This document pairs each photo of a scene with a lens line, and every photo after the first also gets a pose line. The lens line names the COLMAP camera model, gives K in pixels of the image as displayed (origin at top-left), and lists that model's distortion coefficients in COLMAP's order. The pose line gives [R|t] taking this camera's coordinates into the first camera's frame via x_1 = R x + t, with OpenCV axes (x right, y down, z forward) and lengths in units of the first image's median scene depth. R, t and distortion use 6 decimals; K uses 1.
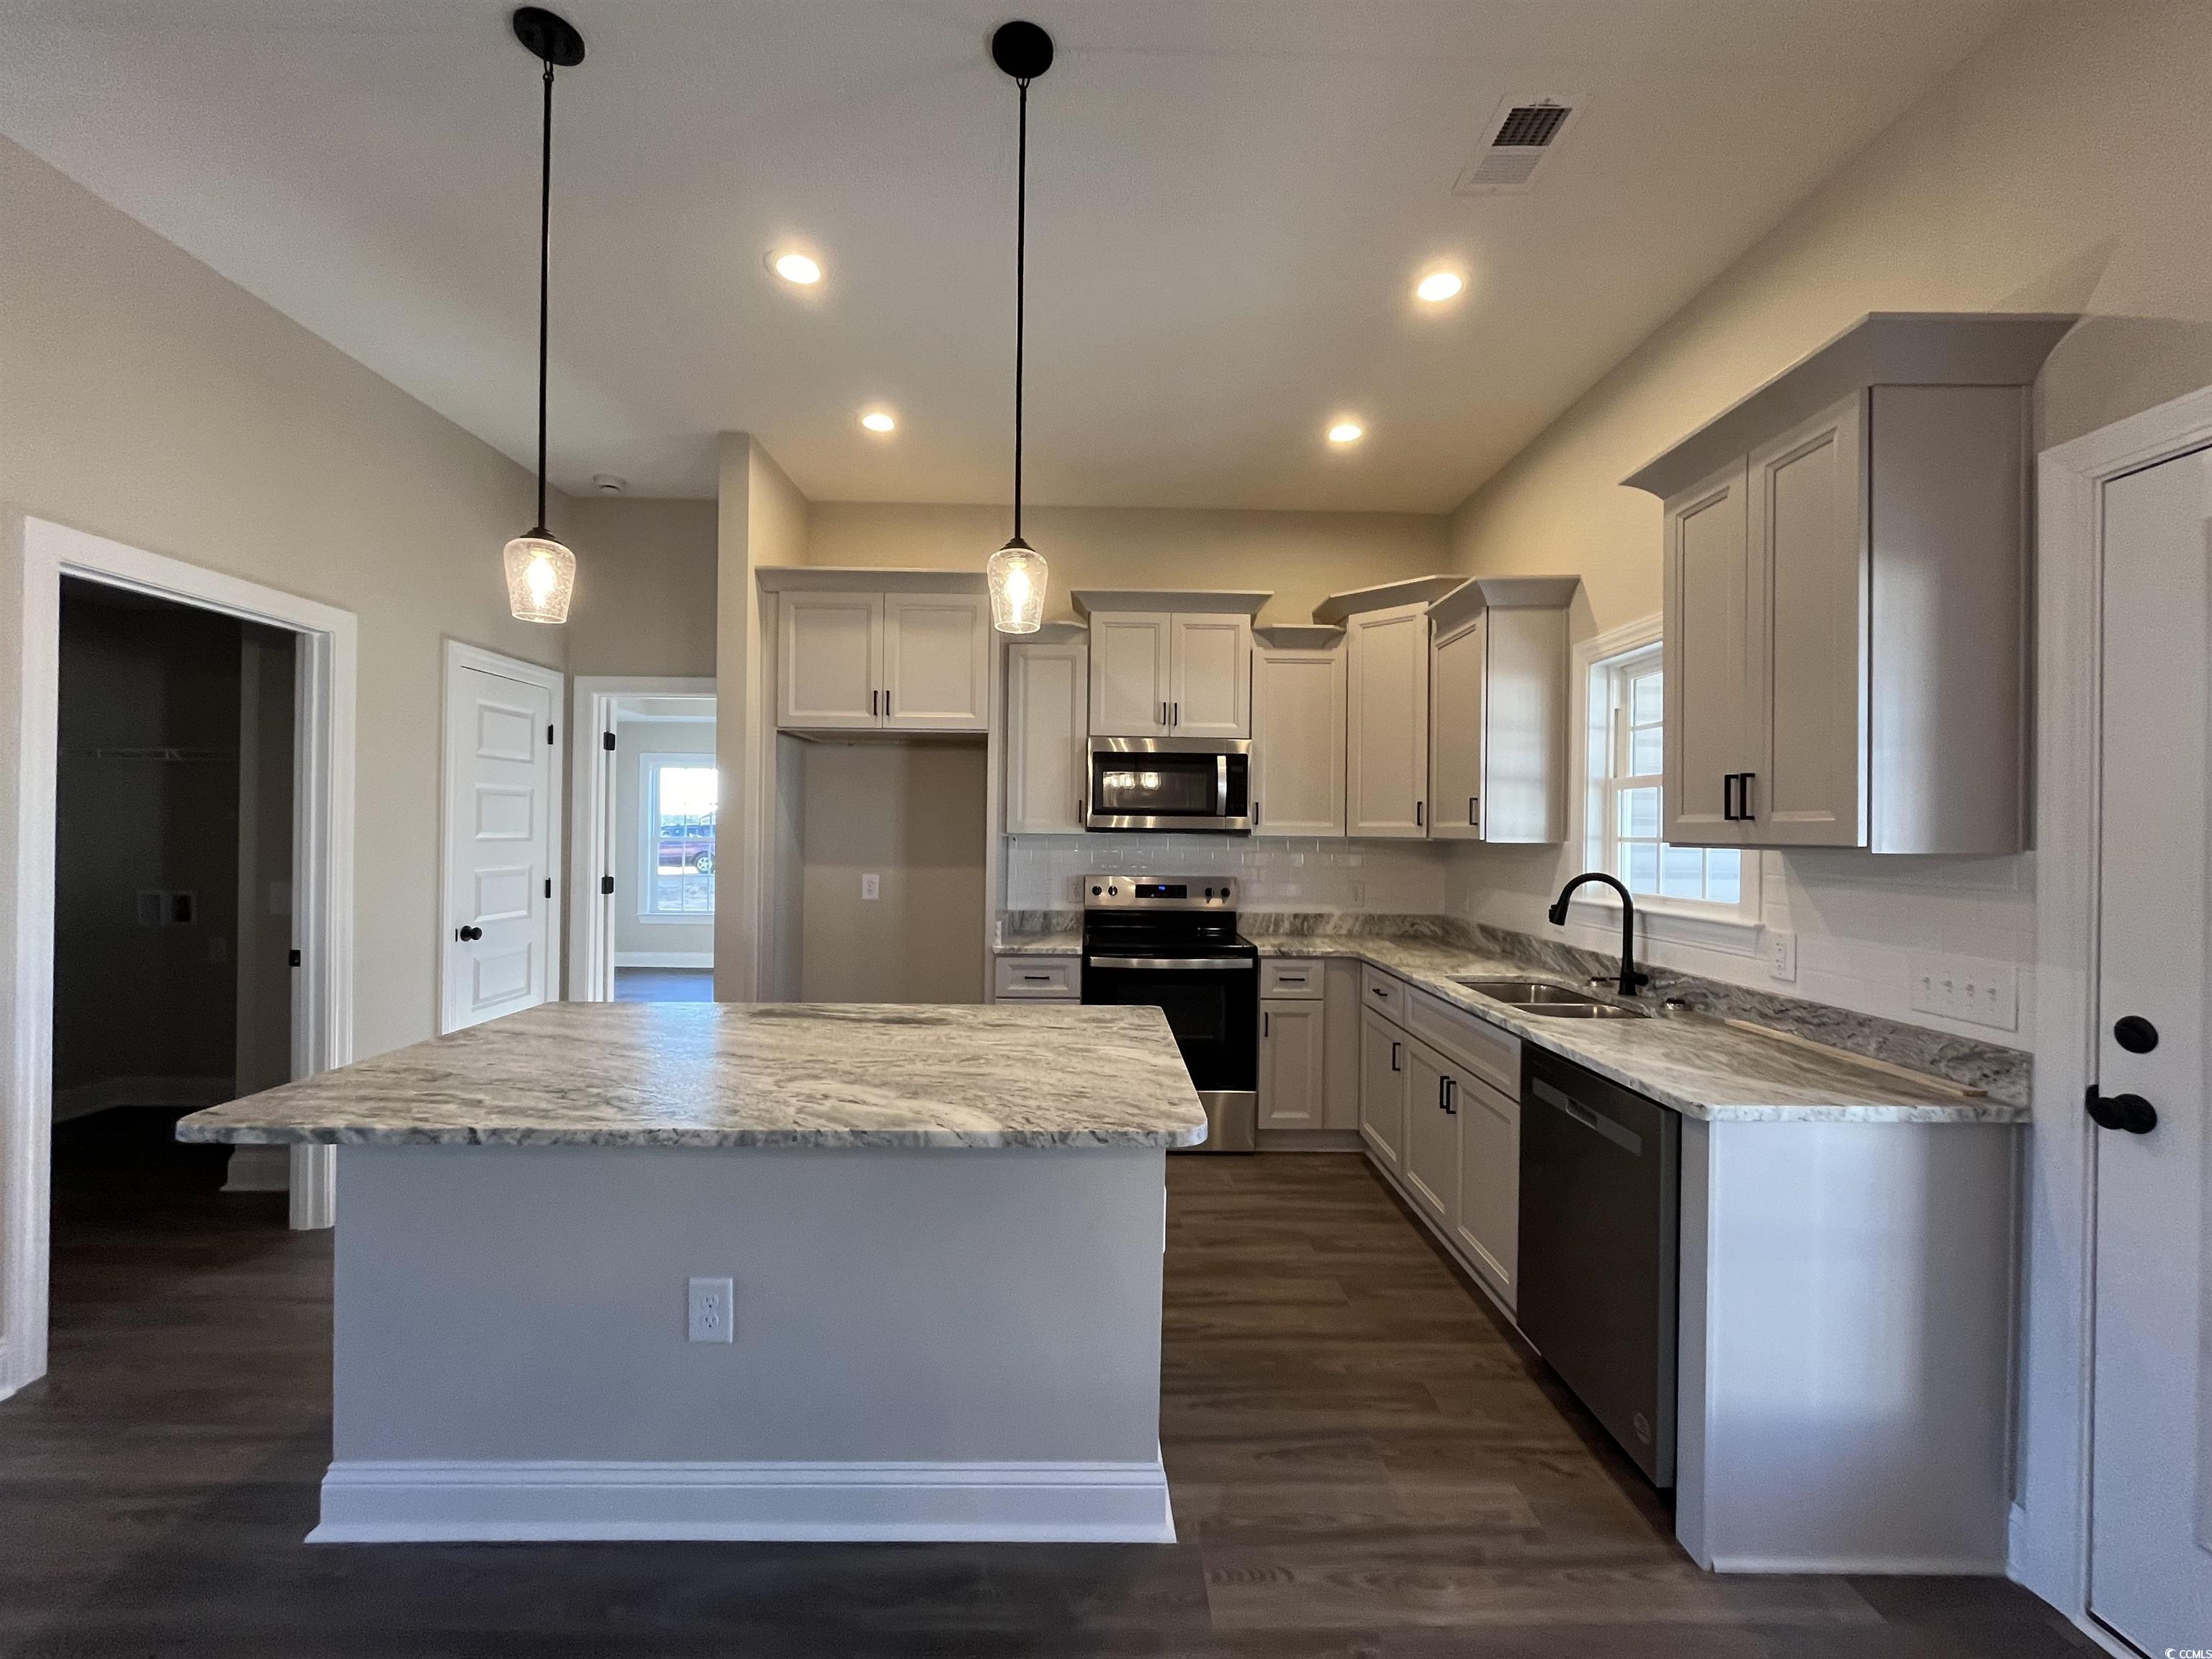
lens RADIAL K [[888.1, 0, 1106.0], [0, 888.1, 829.5], [0, 0, 1]] dist [-0.003680, -0.000163]
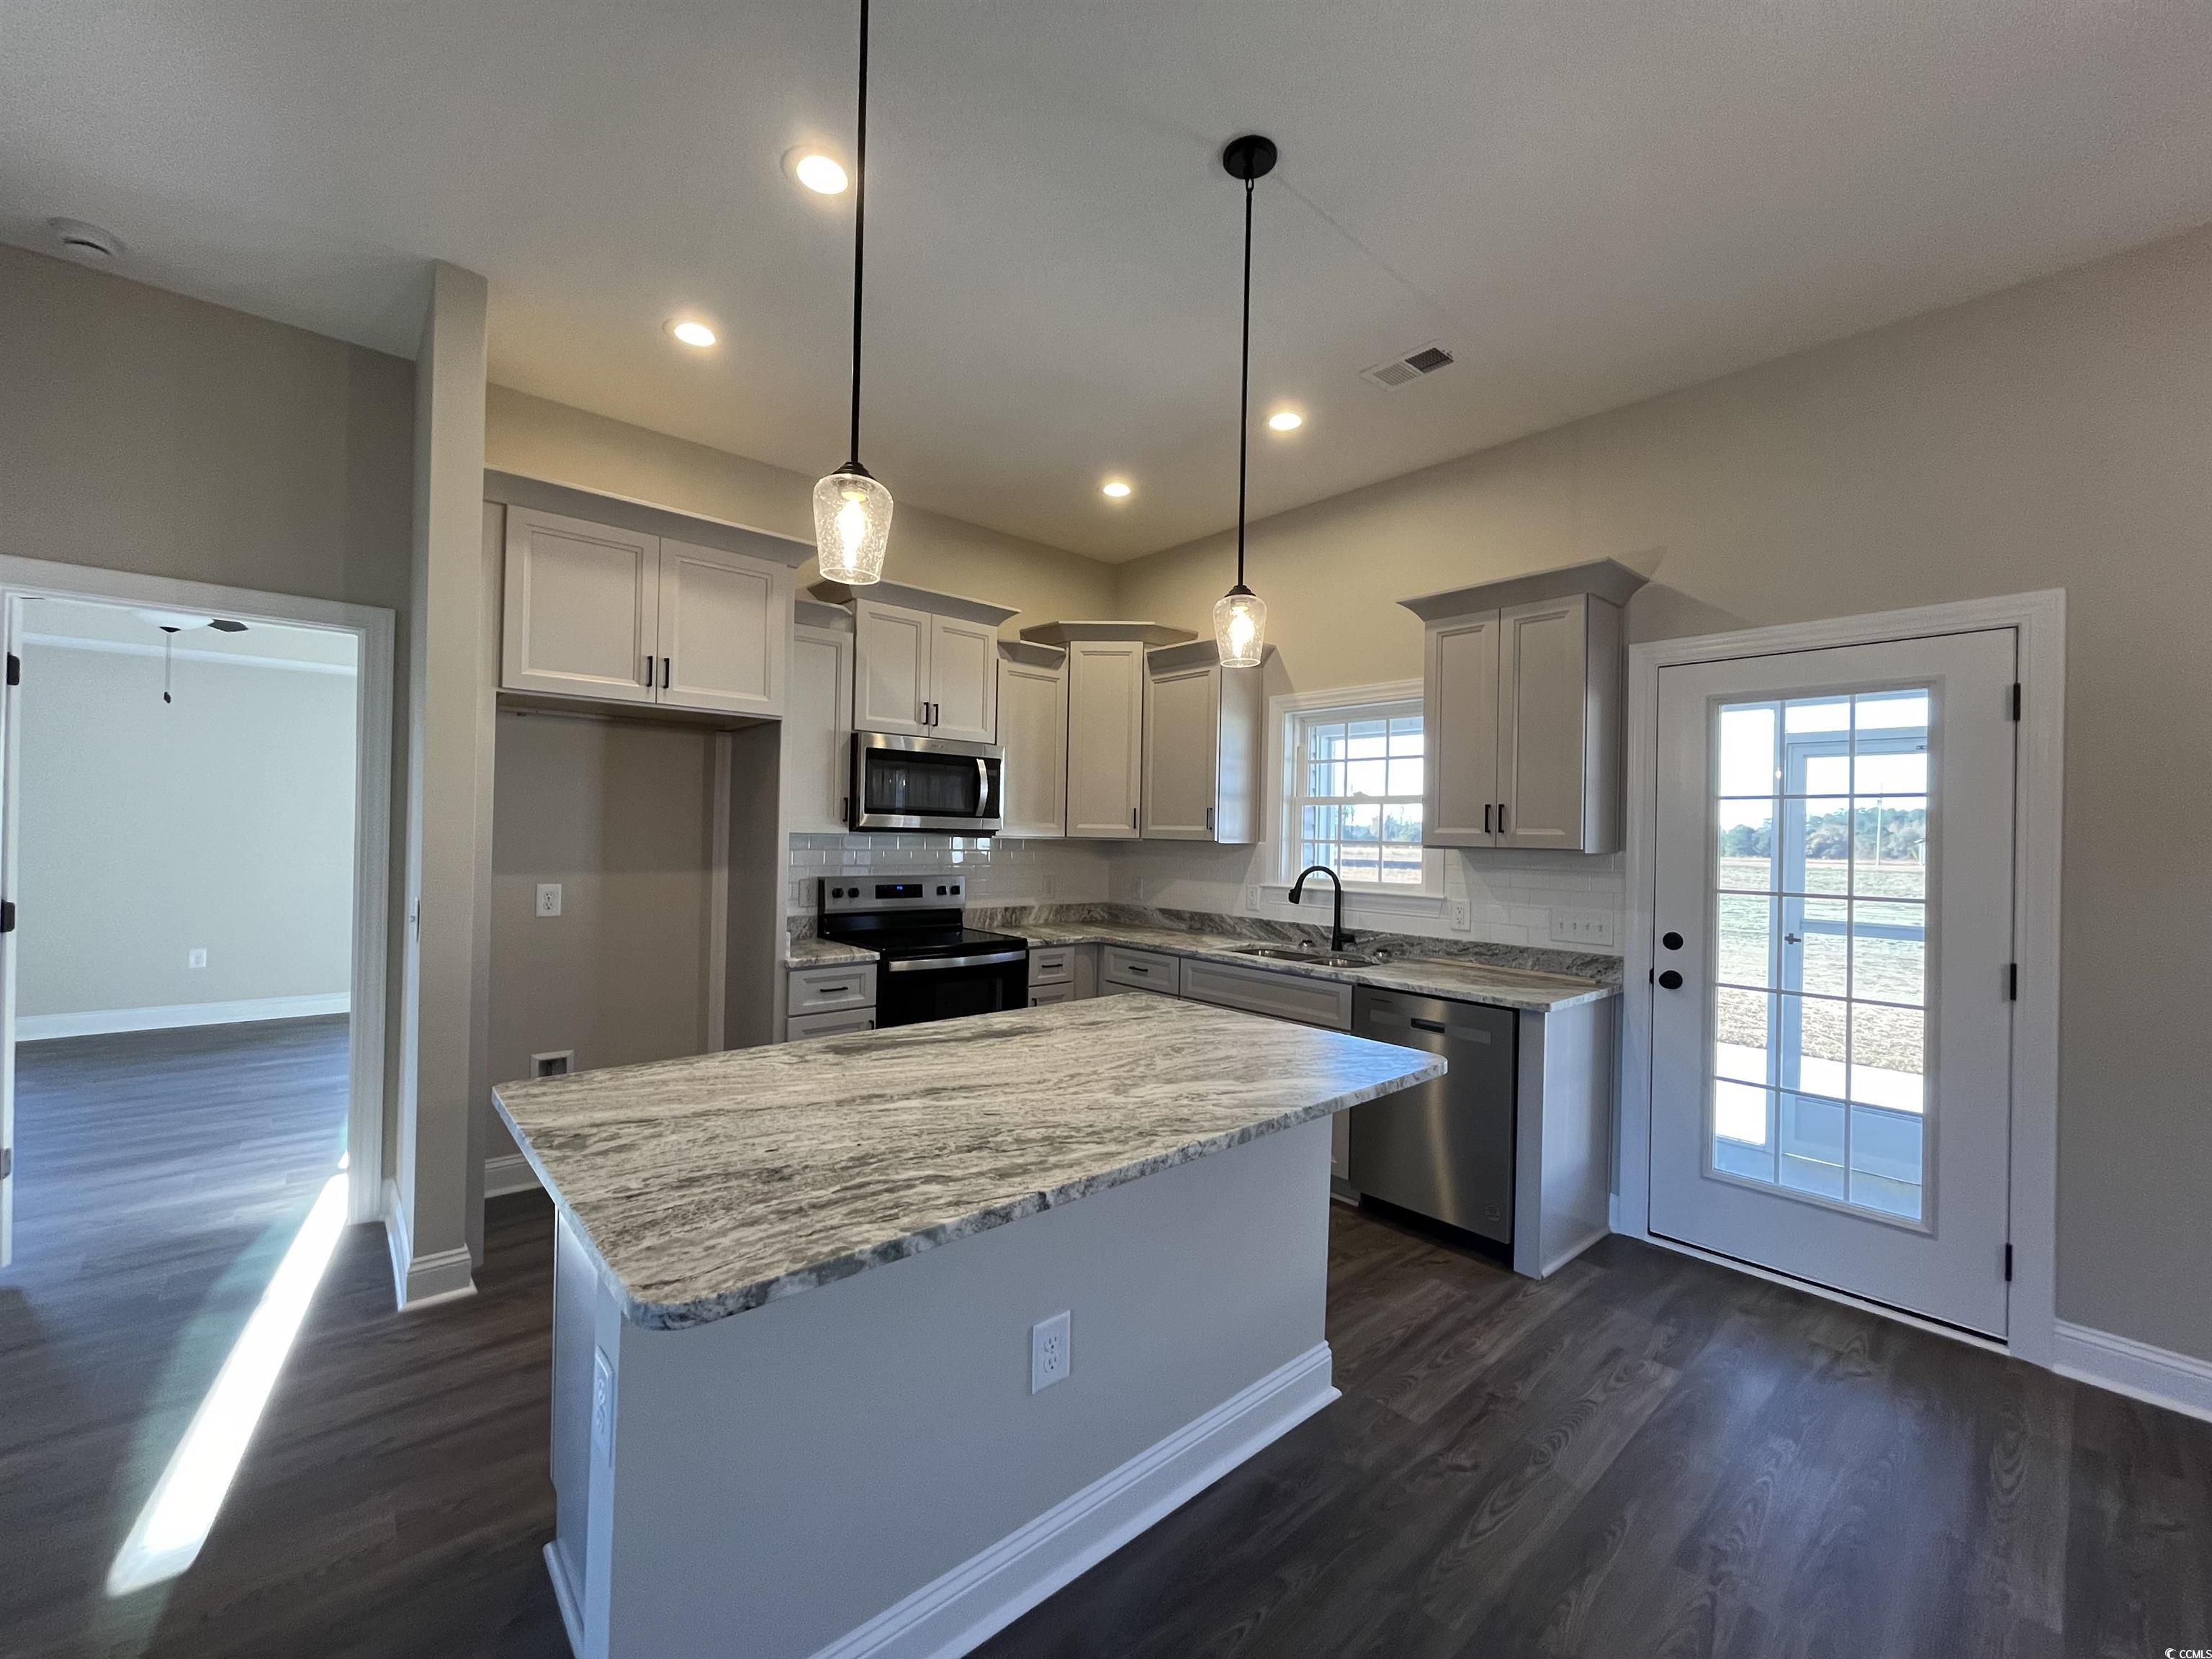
lens RADIAL K [[890.3, 0, 1106.0], [0, 890.3, 829.5], [0, 0, 1]] dist [-0.000880, -0.000211]
pose [[0.759940, 0.006299, 0.649963, -0.519655], [-0.013001, 0.999900, 0.005509, -0.009696], [-0.649864, -0.012637, 0.759946, 0.126981]]
